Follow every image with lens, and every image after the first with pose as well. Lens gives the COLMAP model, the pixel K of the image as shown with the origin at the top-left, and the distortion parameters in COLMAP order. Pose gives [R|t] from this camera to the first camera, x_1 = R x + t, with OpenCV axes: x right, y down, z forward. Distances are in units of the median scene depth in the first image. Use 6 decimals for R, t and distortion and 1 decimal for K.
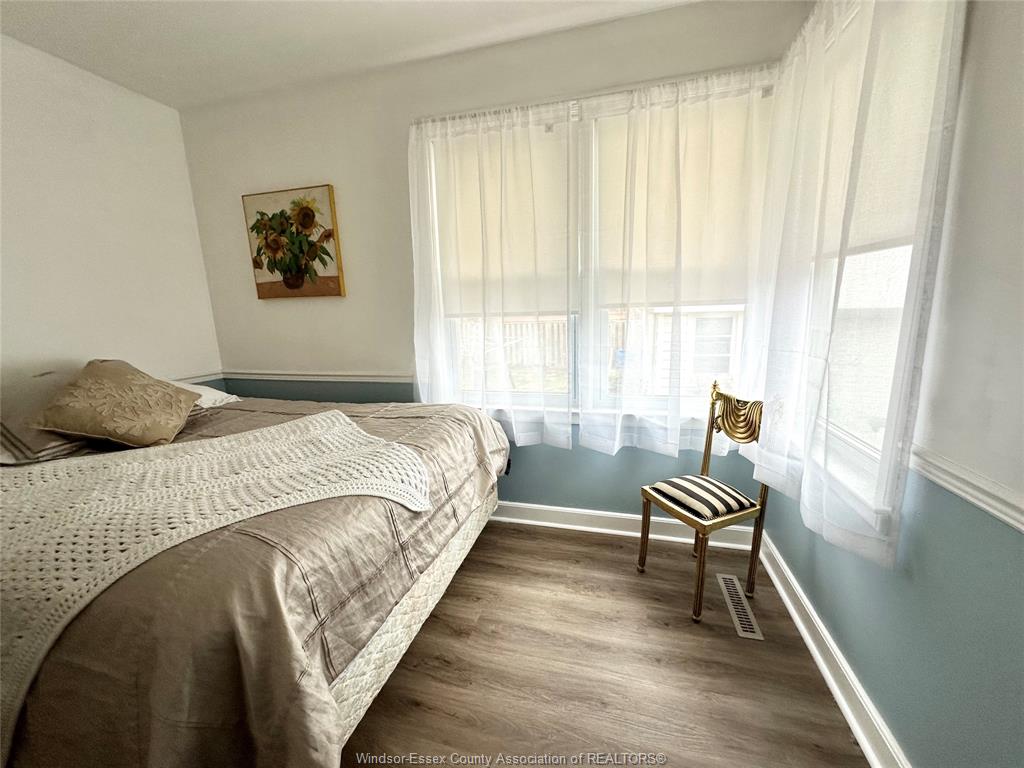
lens RADIAL K [[409.0, 0, 508.5], [0, 409.0, 383.1], [0, 0, 1]] dist [-0.004194, 0.000481]
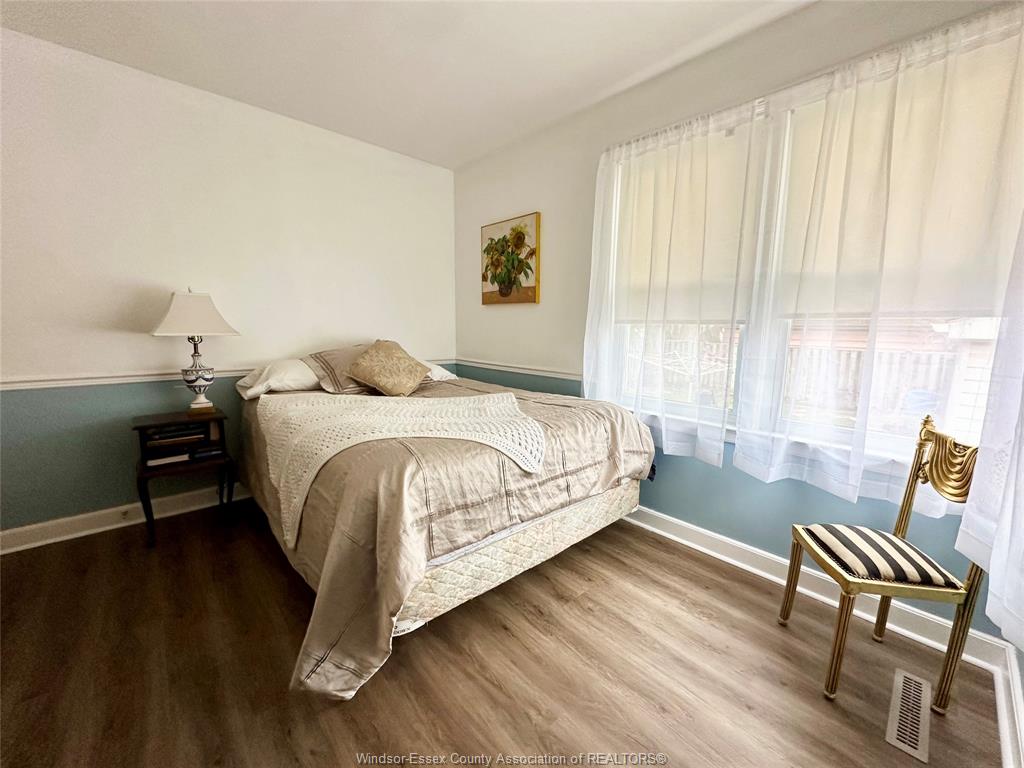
lens RADIAL K [[409.0, 0, 507.8], [0, 409.0, 383.1], [0, 0, 1]] dist [-0.004194, 0.000481]
pose [[0.840054, 0.117063, -0.529722, 0.229401], [-0.138537, 0.990357, -0.000840, 0.041236], [0.524516, 0.074092, 0.848171, -0.057120]]
